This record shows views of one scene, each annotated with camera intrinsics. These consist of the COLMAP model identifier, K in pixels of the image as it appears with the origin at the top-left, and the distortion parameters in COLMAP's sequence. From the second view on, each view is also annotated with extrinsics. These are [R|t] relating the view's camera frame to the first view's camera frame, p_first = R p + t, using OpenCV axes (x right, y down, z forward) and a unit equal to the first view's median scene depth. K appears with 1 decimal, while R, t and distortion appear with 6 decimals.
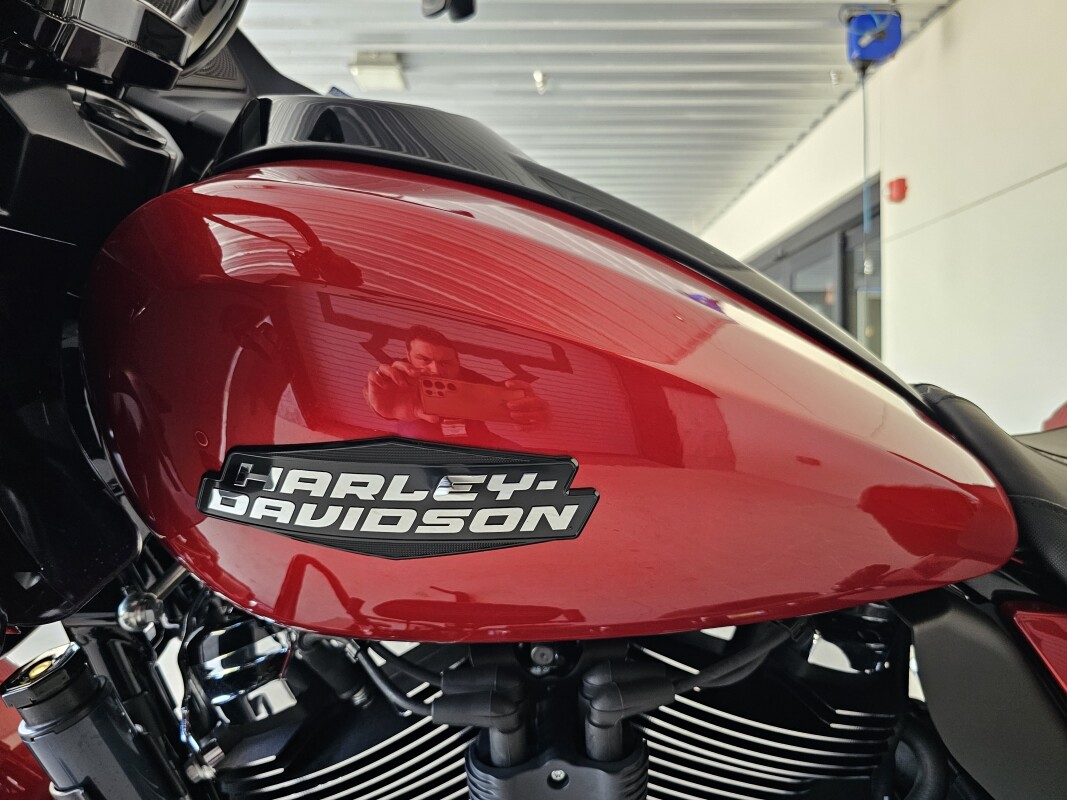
lens RADIAL K [[729.0, 0, 541.6], [0, 729.0, 396.5], [0, 0, 1]] dist [0.020253, -0.017296]
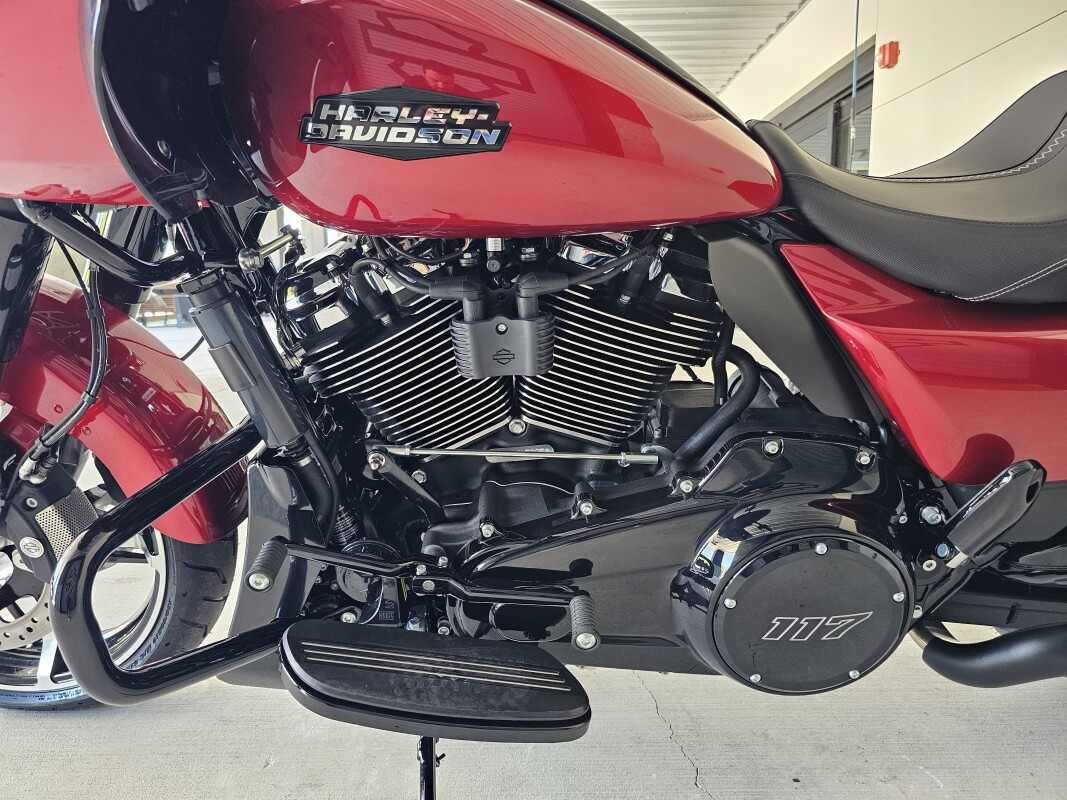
lens RADIAL K [[729.0, 0, 532.0], [0, 729.0, 398.8], [0, 0, 1]] dist [0.020253, -0.017296]
pose [[0.999773, -0.008347, -0.019617, 0.166943], [0.010949, 0.990579, 0.136507, 0.592432], [0.018293, -0.136690, 0.990445, -0.991988]]
